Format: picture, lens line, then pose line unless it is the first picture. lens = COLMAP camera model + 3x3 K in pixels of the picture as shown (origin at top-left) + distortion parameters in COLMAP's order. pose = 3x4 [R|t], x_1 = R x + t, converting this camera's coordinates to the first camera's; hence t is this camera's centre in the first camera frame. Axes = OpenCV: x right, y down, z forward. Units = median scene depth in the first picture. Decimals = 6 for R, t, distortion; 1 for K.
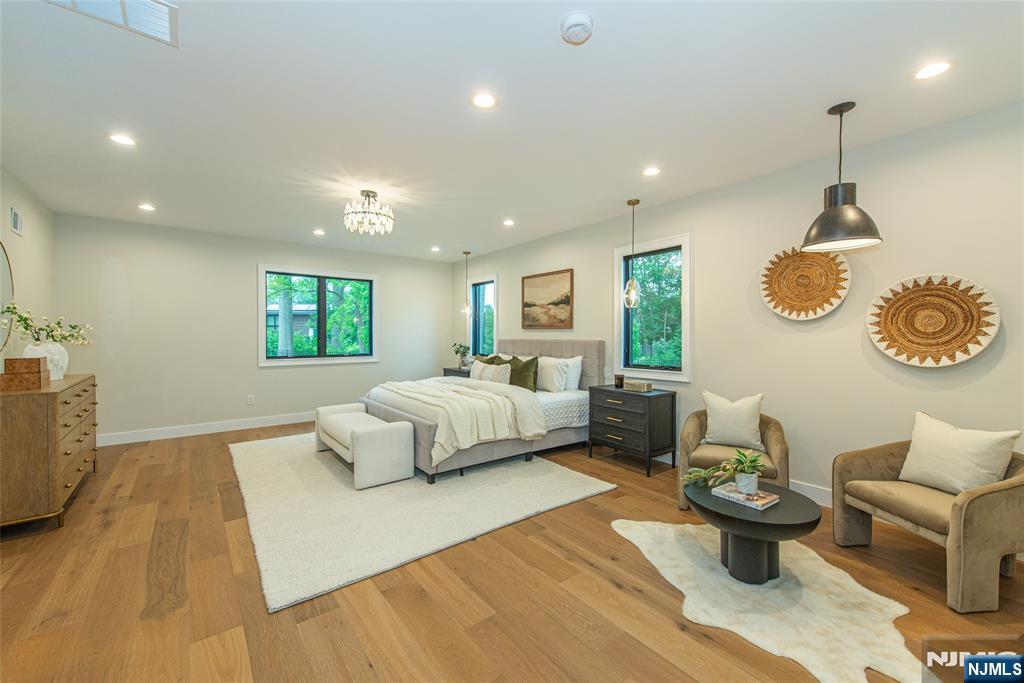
lens RADIAL K [[402.4, 0, 510.8], [0, 402.4, 340.9], [0, 0, 1]] dist [0.011324, -0.001164]
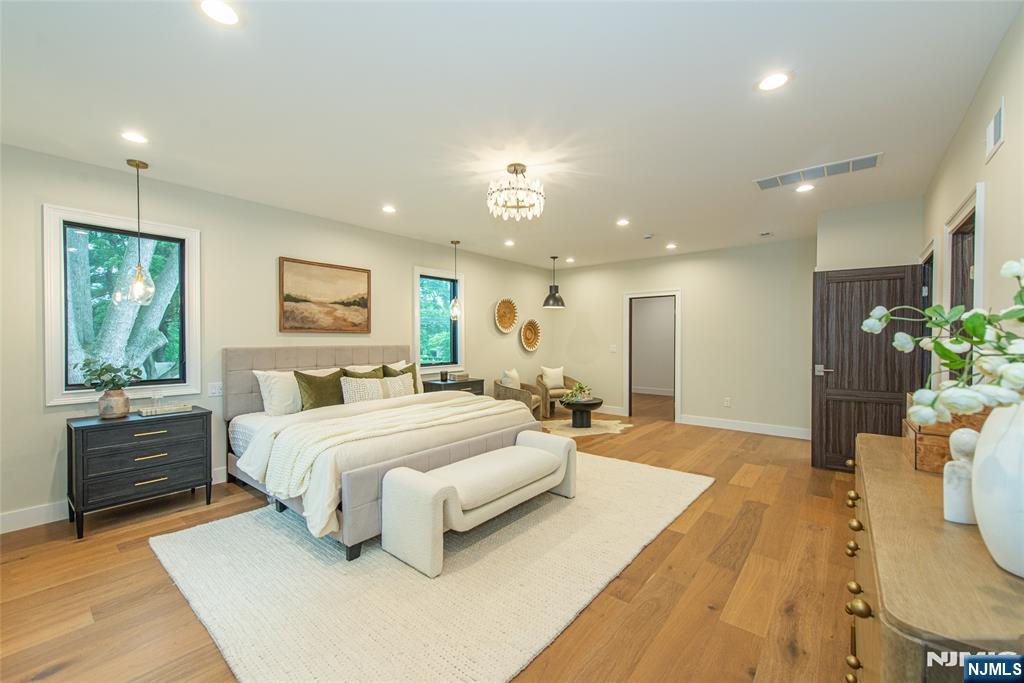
lens RADIAL K [[402.4, 0, 520.2], [0, 402.4, 342.2], [0, 0, 1]] dist [0.011324, -0.001164]
pose [[-0.217439, -0.009826, 0.976025, -0.886799], [0.018423, 0.999730, 0.014168, -0.017605], [-0.975900, 0.021062, -0.217199, 0.902421]]
